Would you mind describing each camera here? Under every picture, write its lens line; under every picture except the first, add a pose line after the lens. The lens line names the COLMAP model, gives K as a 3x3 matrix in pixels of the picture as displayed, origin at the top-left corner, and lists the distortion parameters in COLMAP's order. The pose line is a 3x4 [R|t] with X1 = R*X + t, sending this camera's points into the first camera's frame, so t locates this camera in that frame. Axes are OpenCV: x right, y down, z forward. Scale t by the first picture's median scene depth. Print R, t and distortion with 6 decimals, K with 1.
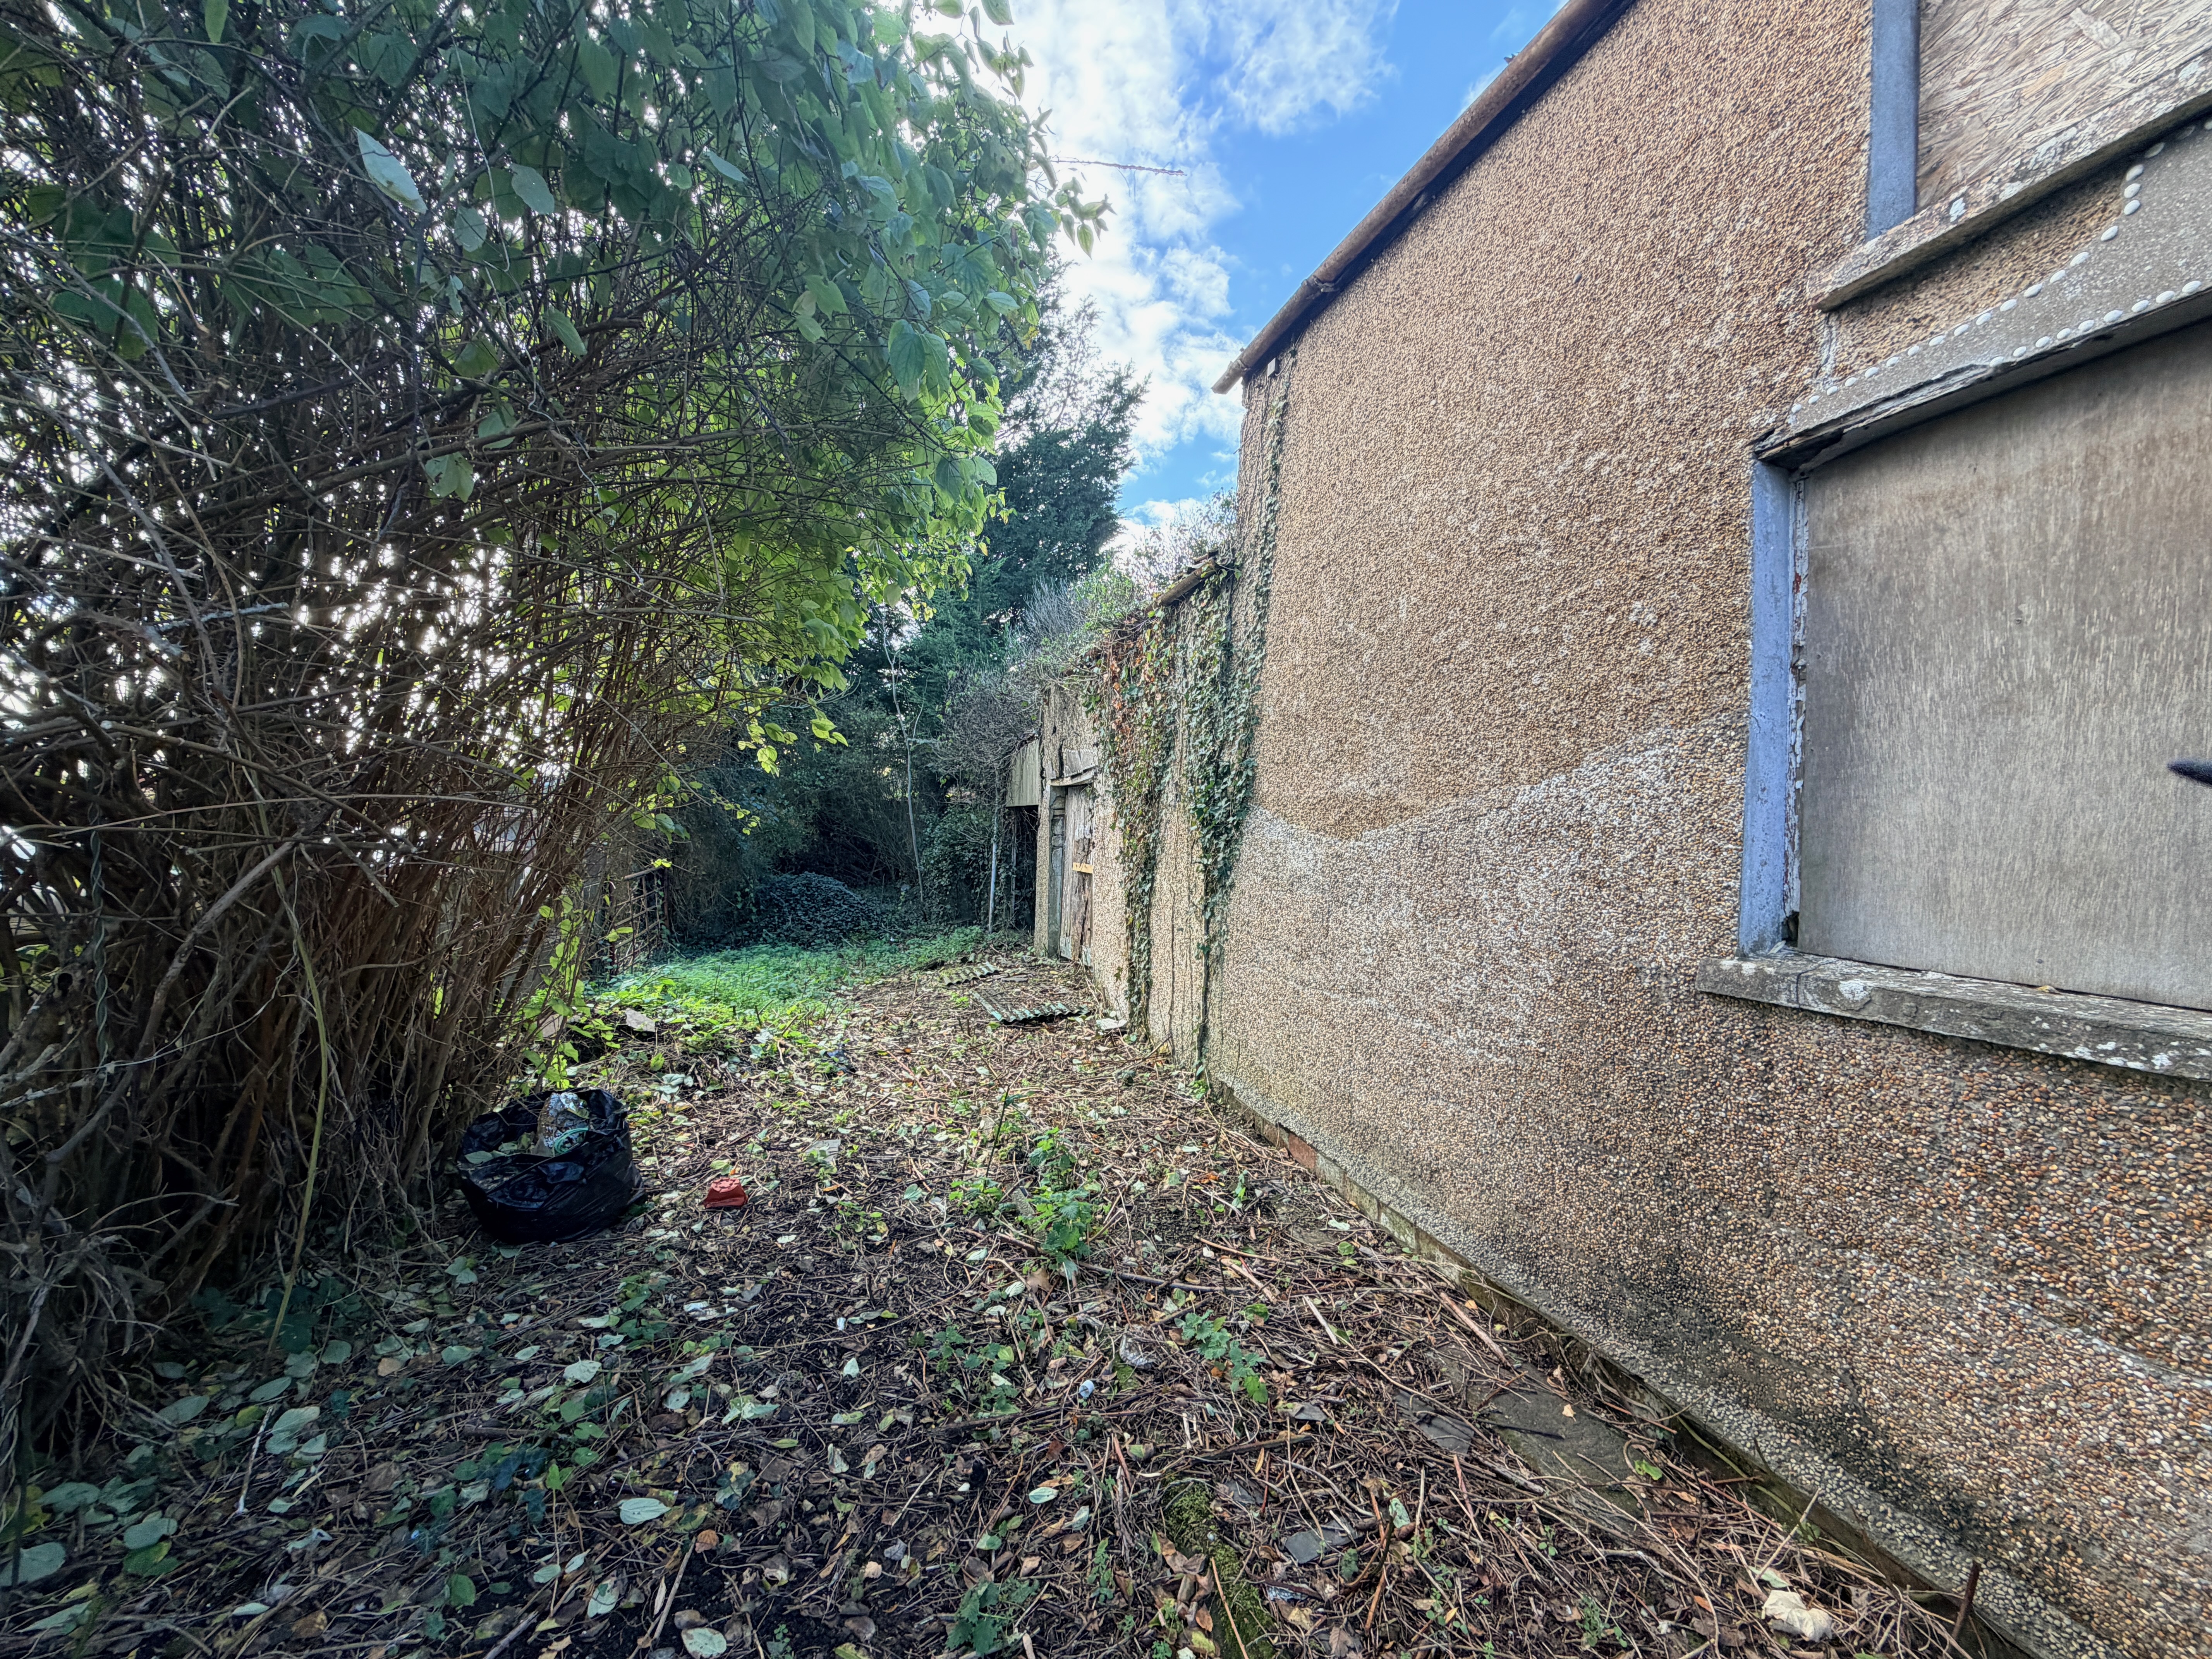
lens RADIAL K [[871.2, 0, 1106.0], [0, 871.2, 829.5], [0, 0, 1]] dist [-0.002154, 0.000128]
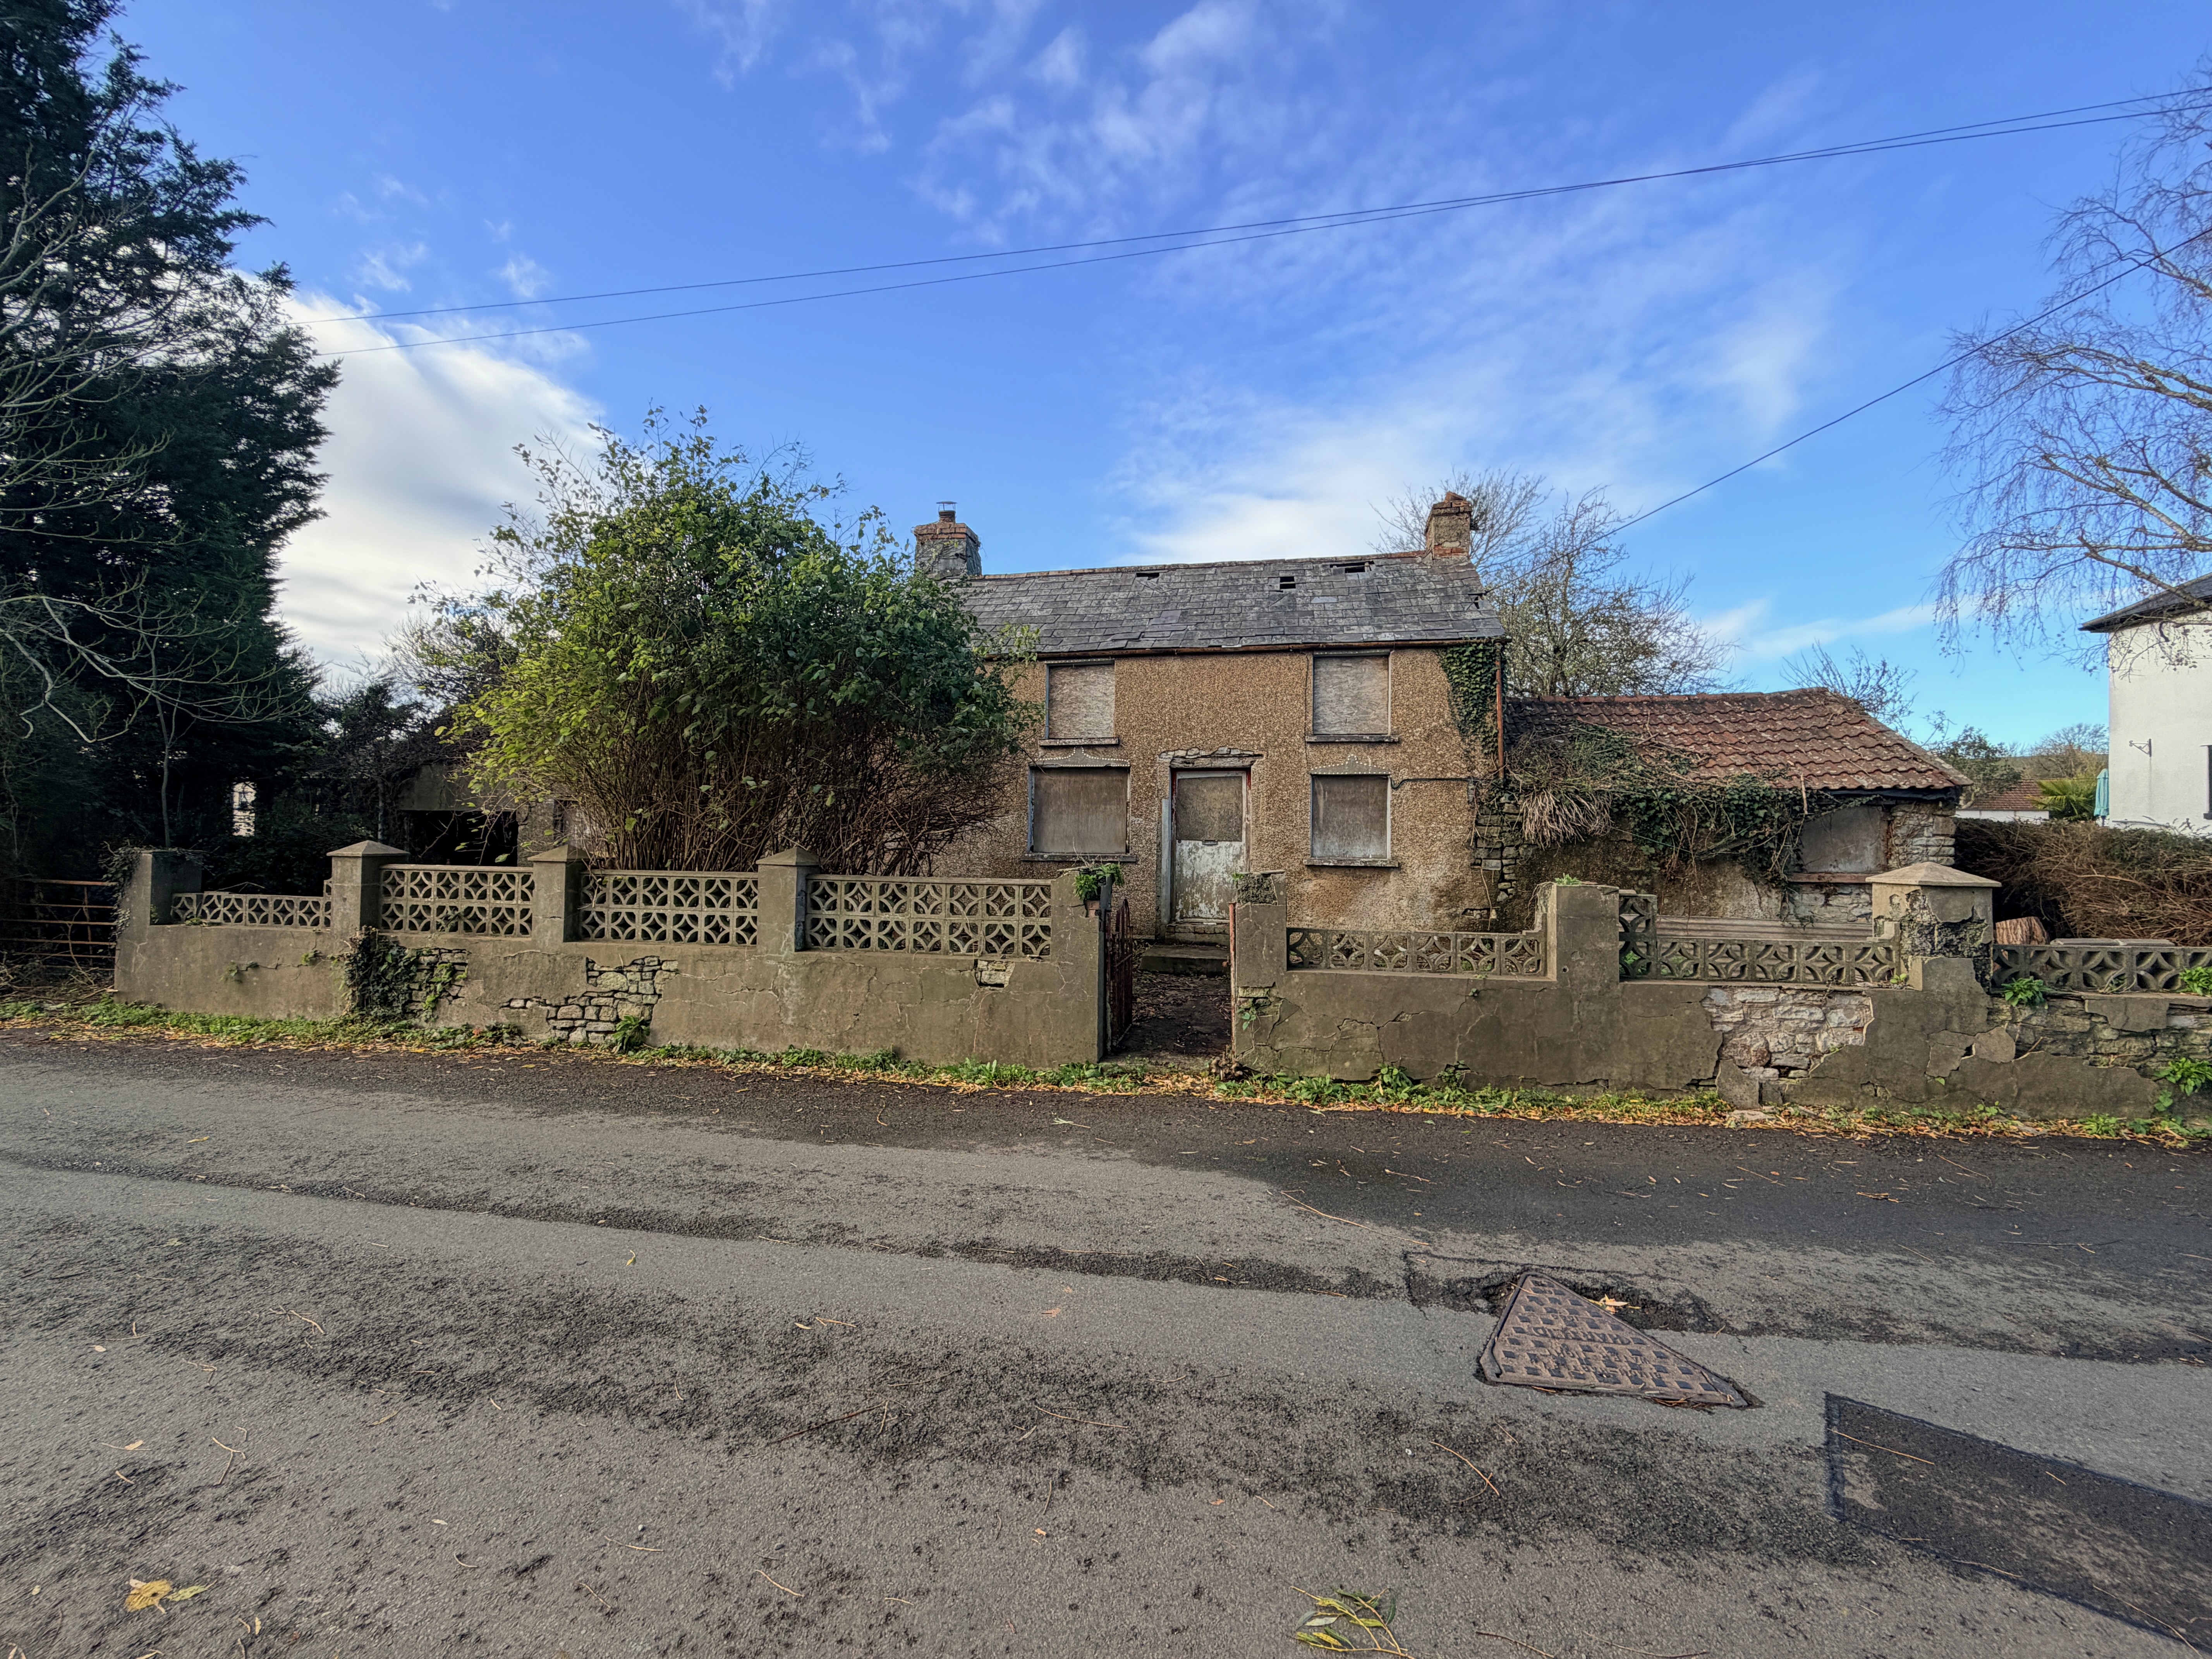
lens RADIAL K [[883.1, 0, 1095.1], [0, 883.1, 826.2], [0, 0, 1]] dist [-0.001954, -0.000241]
pose [[0.484010, -0.013558, 0.874958, -1.768106], [0.003542, 0.999902, 0.013535, -0.046912], [-0.875056, -0.003452, 0.484010, -0.939442]]
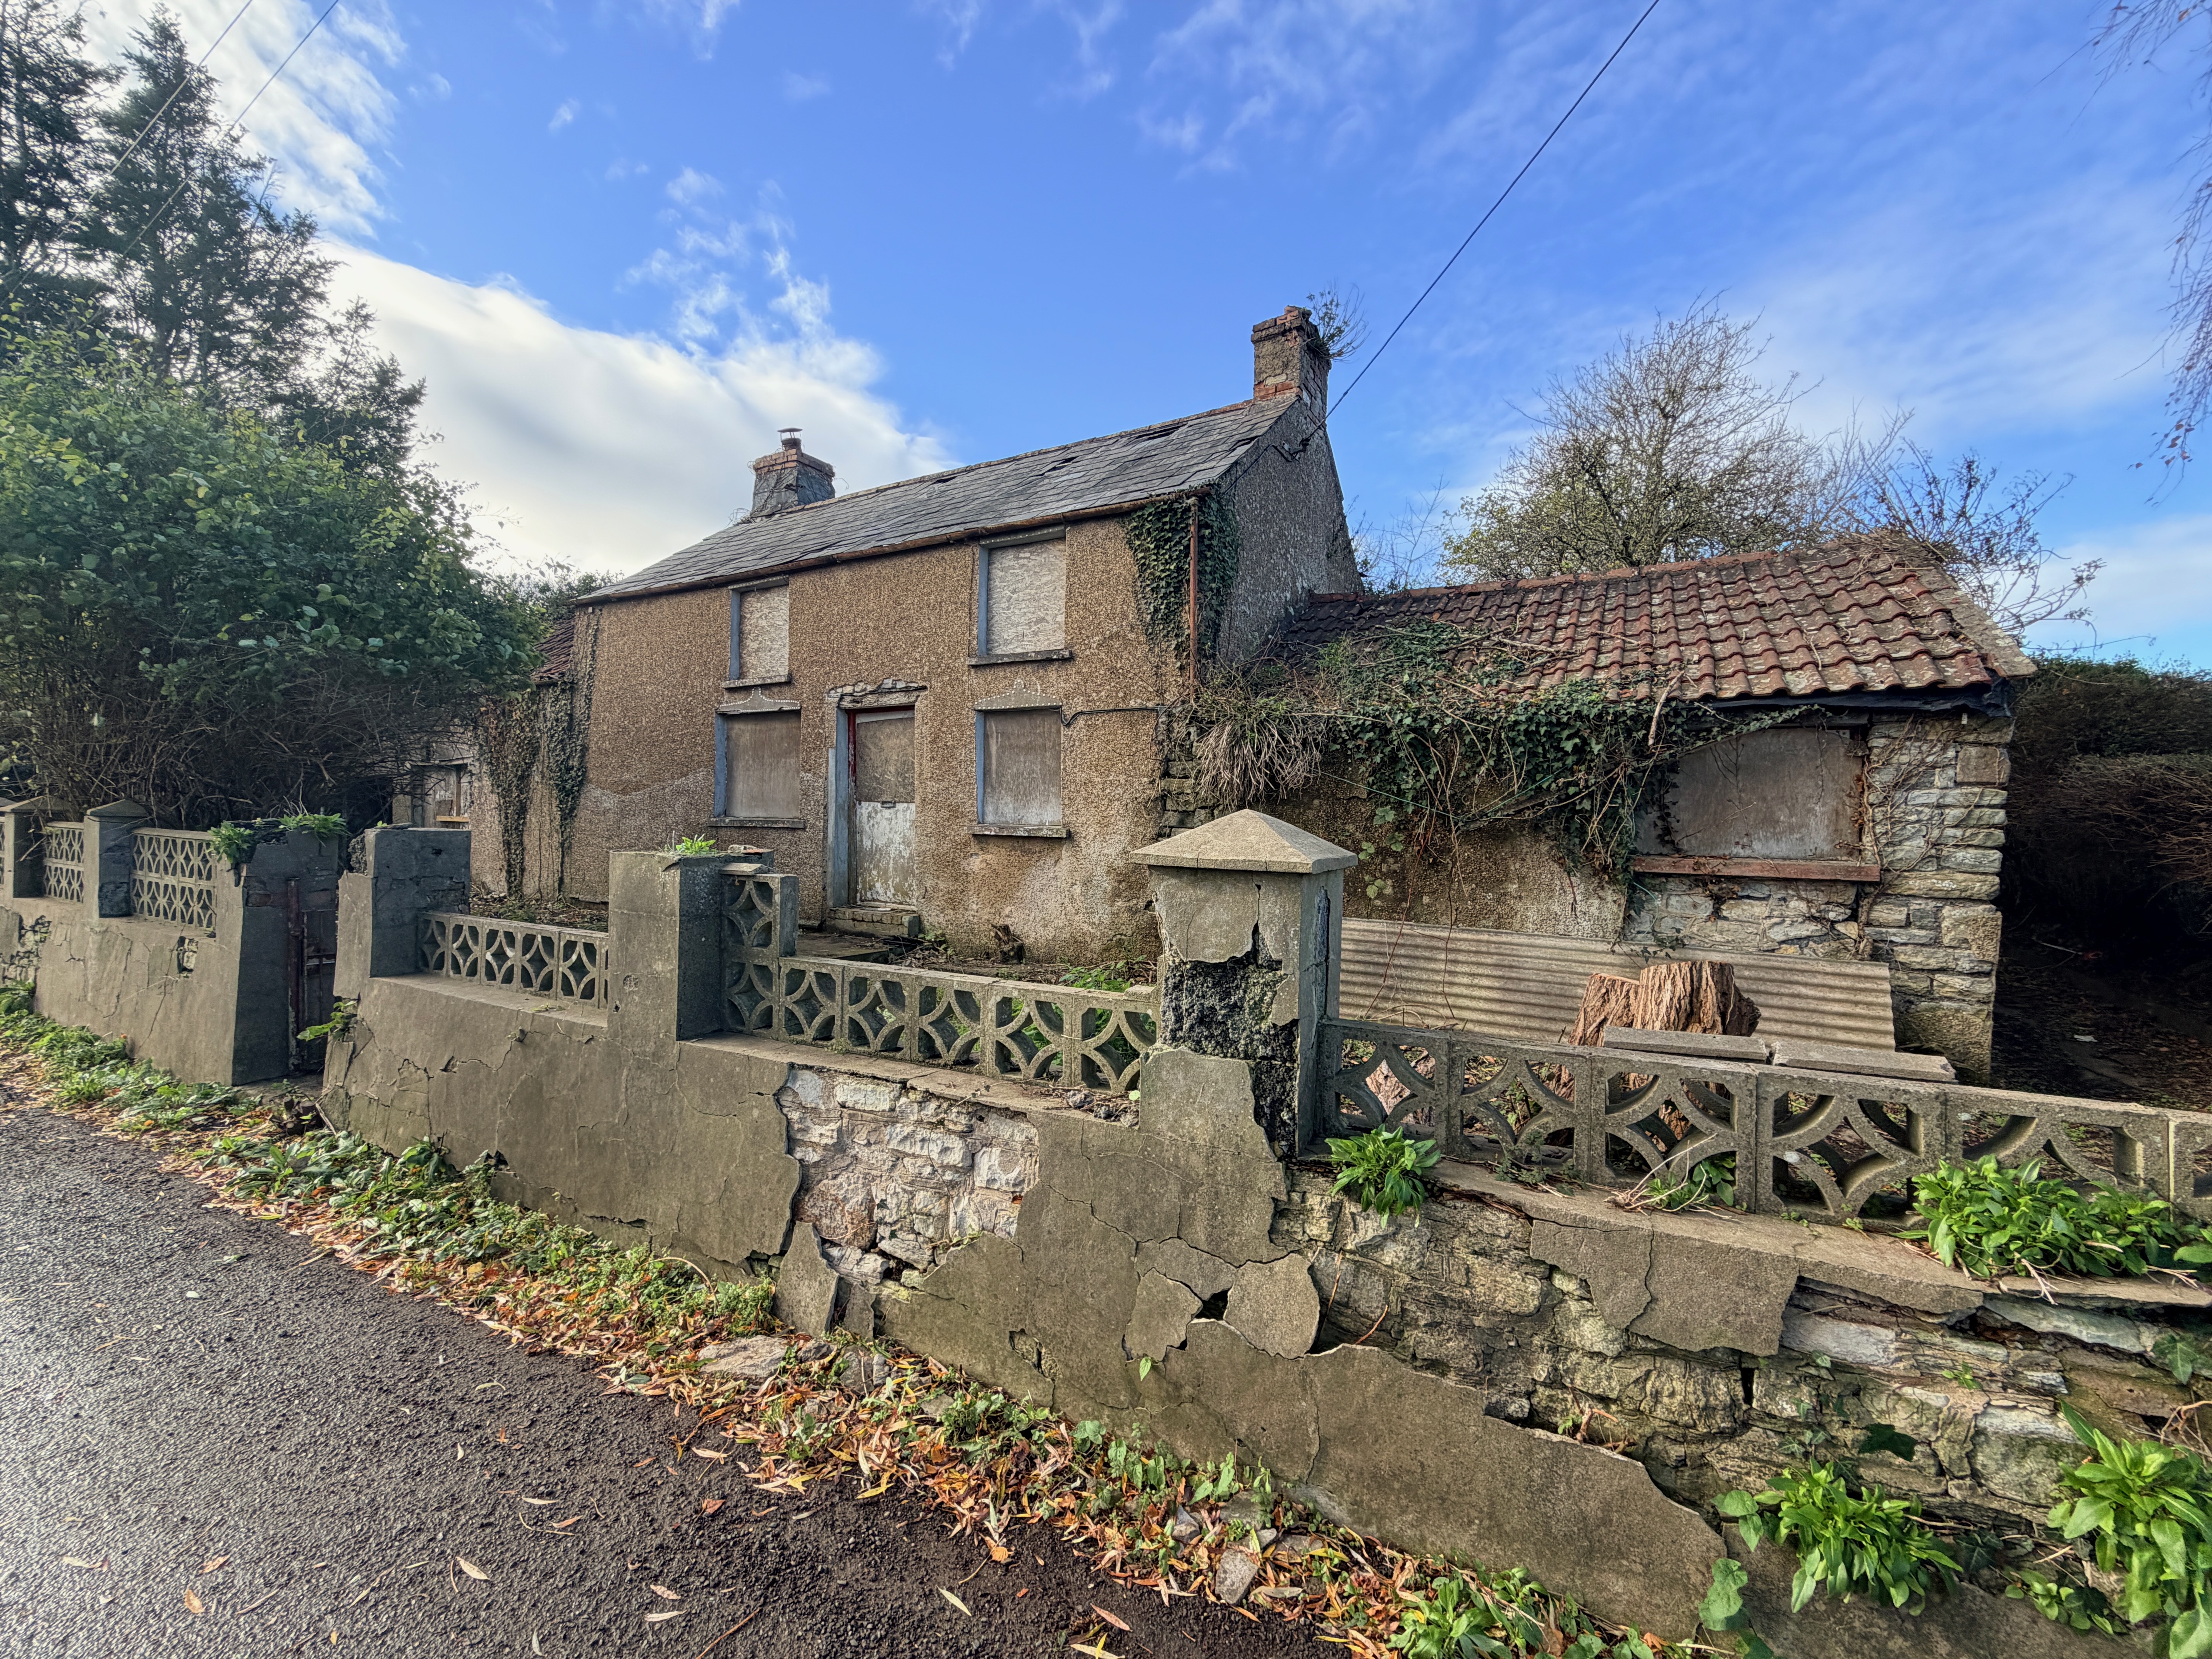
lens RADIAL K [[880.4, 0, 1098.9], [0, 880.4, 828.7], [0, 0, 1]] dist [-0.000355, -0.000044]
pose [[0.732964, -0.025106, 0.679804, -0.438095], [0.003145, 0.999433, 0.033519, 0.021975], [-0.680260, -0.022430, 0.732627, -1.719736]]
